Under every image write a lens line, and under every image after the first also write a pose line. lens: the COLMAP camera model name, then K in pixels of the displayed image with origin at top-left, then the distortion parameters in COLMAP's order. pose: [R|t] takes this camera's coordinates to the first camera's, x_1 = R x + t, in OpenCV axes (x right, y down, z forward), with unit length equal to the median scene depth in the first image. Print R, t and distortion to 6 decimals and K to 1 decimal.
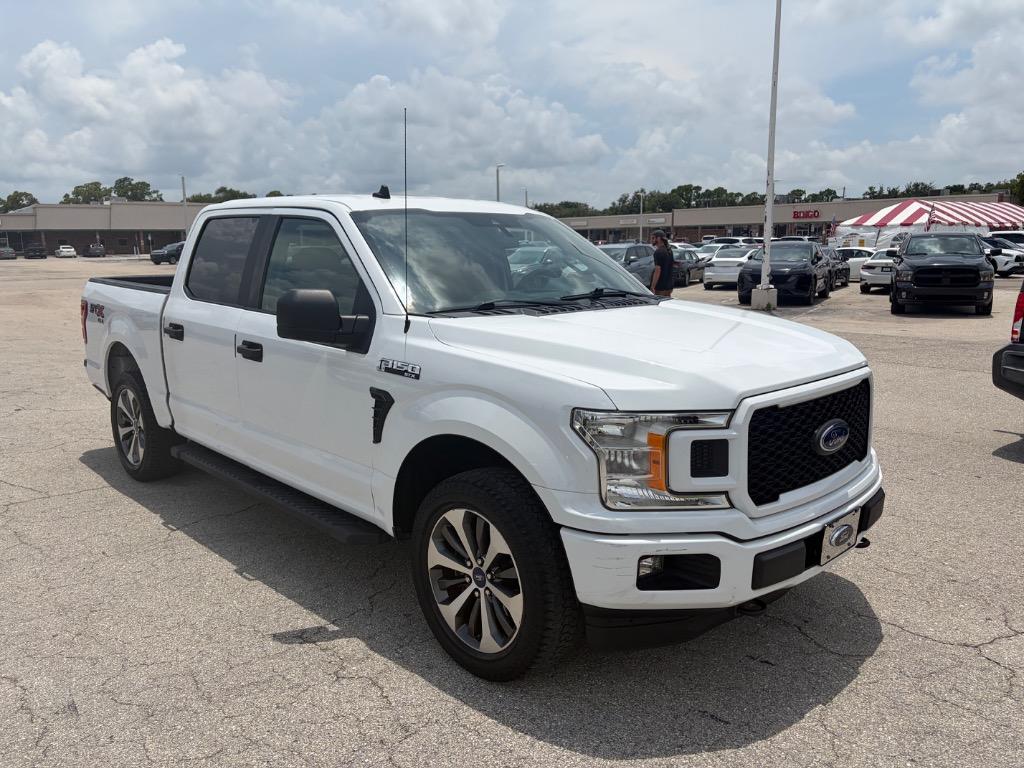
lens RADIAL K [[771.6, 0, 520.6], [0, 771.6, 366.4], [0, 0, 1]] dist [0.046213, -0.054753]
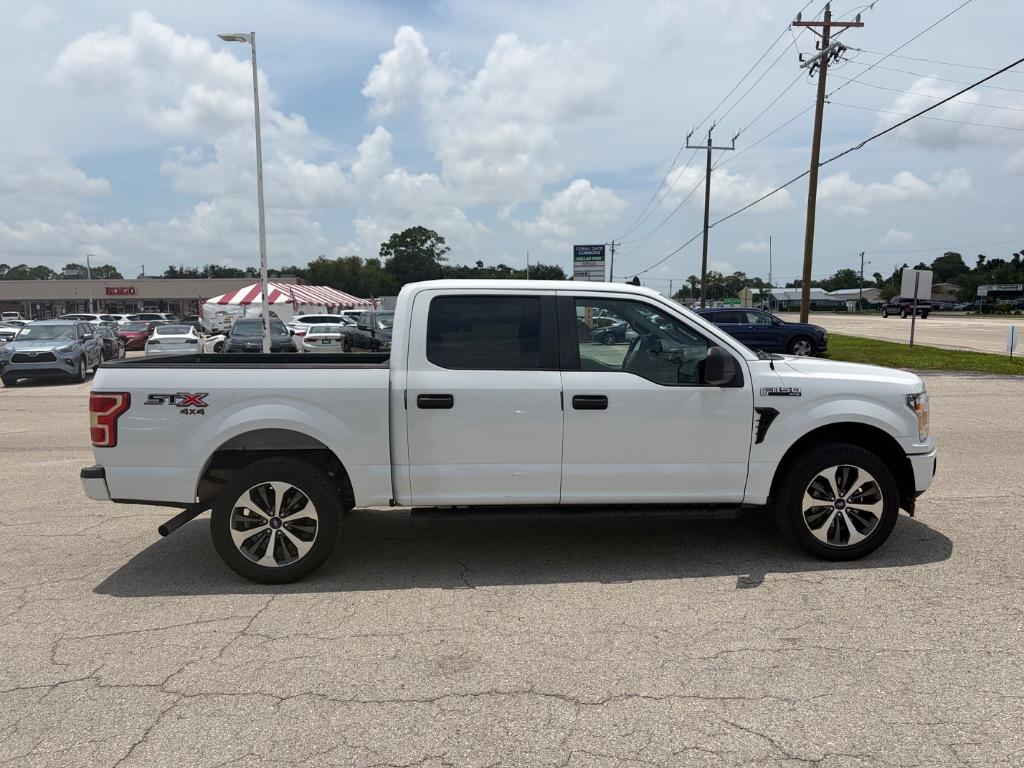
lens RADIAL K [[772.8, 0, 512.7], [0, 772.8, 373.9], [0, 0, 1]] dist [0.059518, -0.068503]
pose [[0.647578, -0.059727, 0.759655, -0.121216], [0.126745, 0.991479, -0.030092, -0.003938], [-0.751384, 0.115770, 0.649630, 0.024661]]
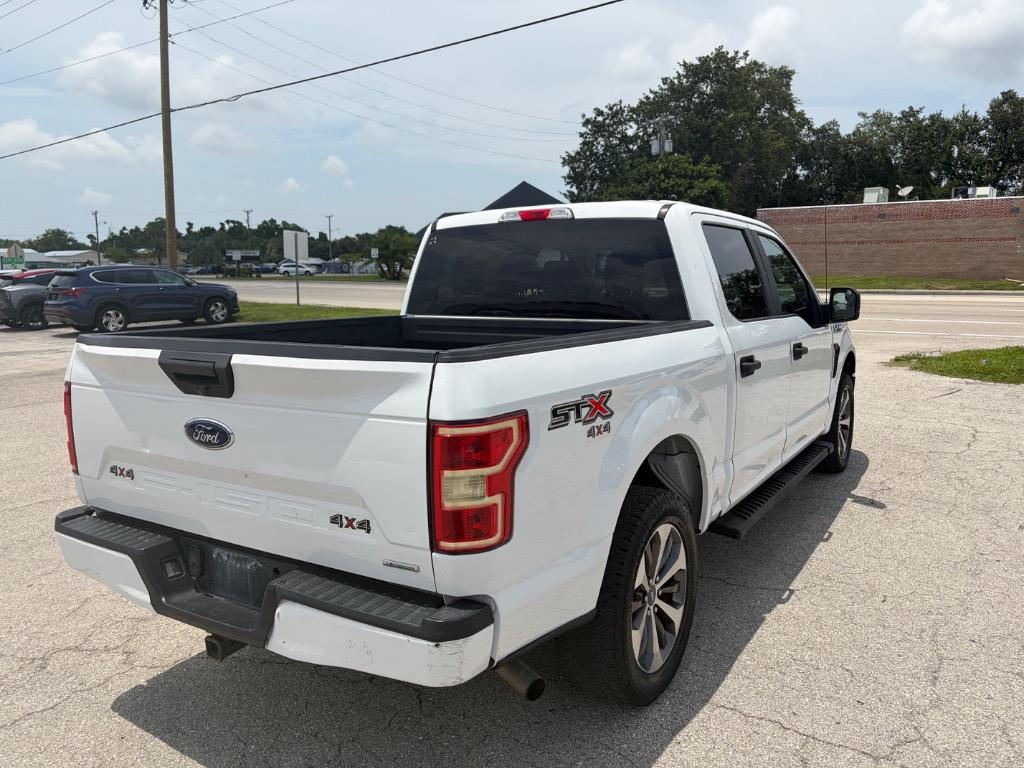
lens RADIAL K [[772.8, 0, 510.8], [0, 772.8, 386.5], [0, 0, 1]] dist [0.059518, -0.068503]
pose [[-0.239150, -0.135364, 0.961501, -0.118066], [0.163277, 0.970528, 0.177246, -0.021202], [-0.957156, 0.199380, -0.210000, 0.146058]]
